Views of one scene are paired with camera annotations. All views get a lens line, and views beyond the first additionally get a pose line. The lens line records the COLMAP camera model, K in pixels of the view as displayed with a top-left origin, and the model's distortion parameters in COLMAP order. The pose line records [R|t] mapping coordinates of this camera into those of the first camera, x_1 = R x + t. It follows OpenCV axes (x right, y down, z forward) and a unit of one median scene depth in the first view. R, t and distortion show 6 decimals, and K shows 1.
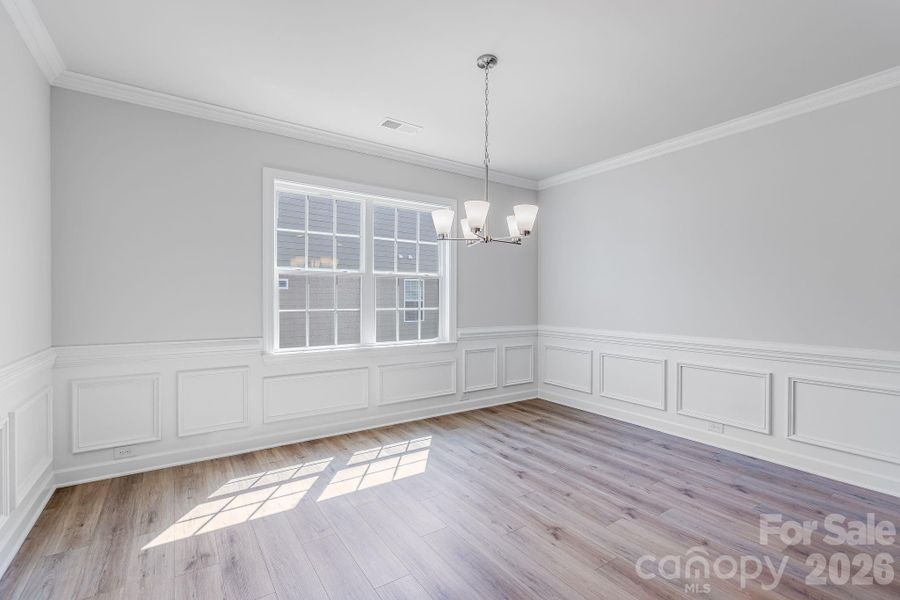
lens RADIAL K [[408.1, 0, 460.7], [0, 408.1, 301.5], [0, 0, 1]] dist [-0.003082, 0.000308]
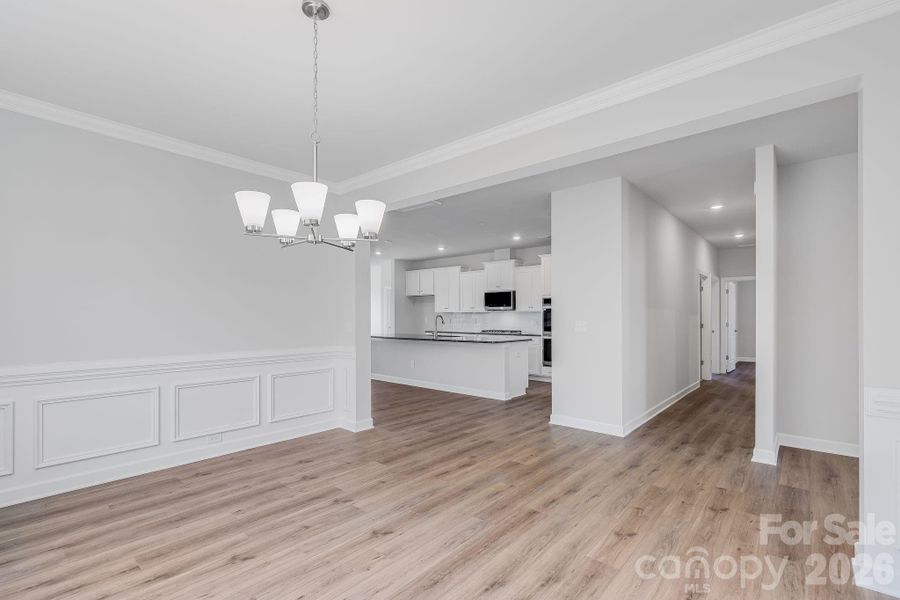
lens RADIAL K [[408.1, 0, 454.3], [0, 408.1, 324.5], [0, 0, 1]] dist [-0.003082, 0.000308]
pose [[-0.245682, -0.023604, 0.969063, -0.579034], [0.006579, 0.999640, 0.026017, -0.001571], [-0.969328, 0.012768, -0.245438, 0.747942]]
